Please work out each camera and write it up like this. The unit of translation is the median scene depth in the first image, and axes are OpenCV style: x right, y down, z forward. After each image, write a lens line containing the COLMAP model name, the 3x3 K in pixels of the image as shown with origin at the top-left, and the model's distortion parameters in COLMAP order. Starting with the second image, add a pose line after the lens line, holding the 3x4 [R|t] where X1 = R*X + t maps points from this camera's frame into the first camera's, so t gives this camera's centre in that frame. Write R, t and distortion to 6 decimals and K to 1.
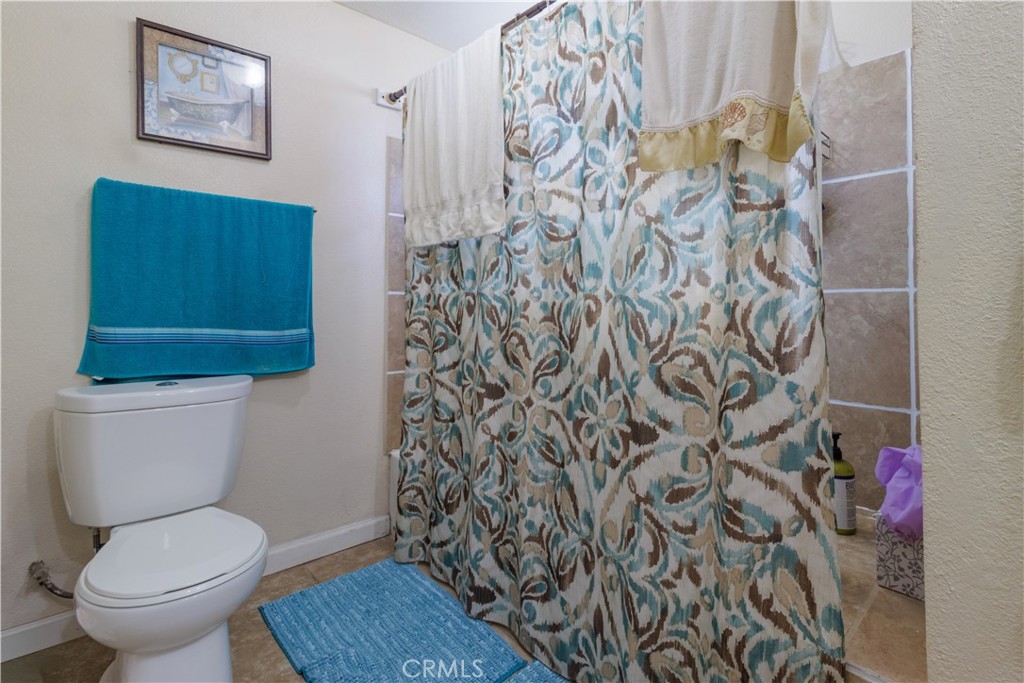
lens RADIAL K [[480.7, 0, 554.2], [0, 480.7, 296.5], [0, 0, 1]] dist [0.005962, -0.000292]
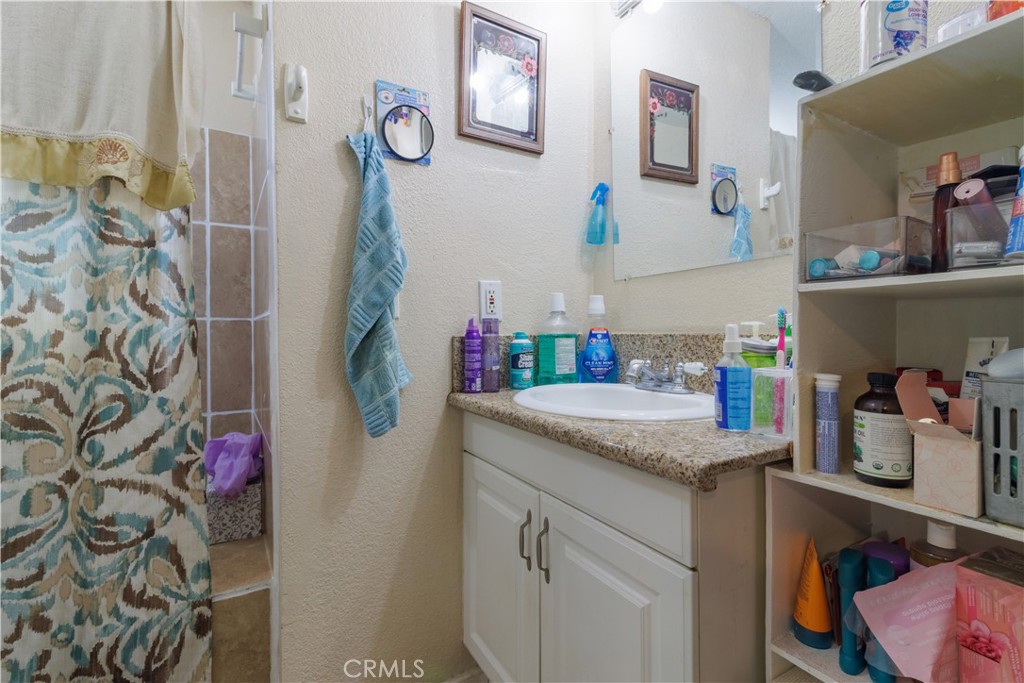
lens RADIAL K [[480.7, 0, 509.9], [0, 480.7, 335.1], [0, 0, 1]] dist [0.005962, -0.000292]
pose [[0.226468, -0.014015, 0.973918, -0.449041], [-0.014186, 0.999743, 0.017685, -0.007504], [-0.973915, -0.017821, 0.226210, -0.091422]]
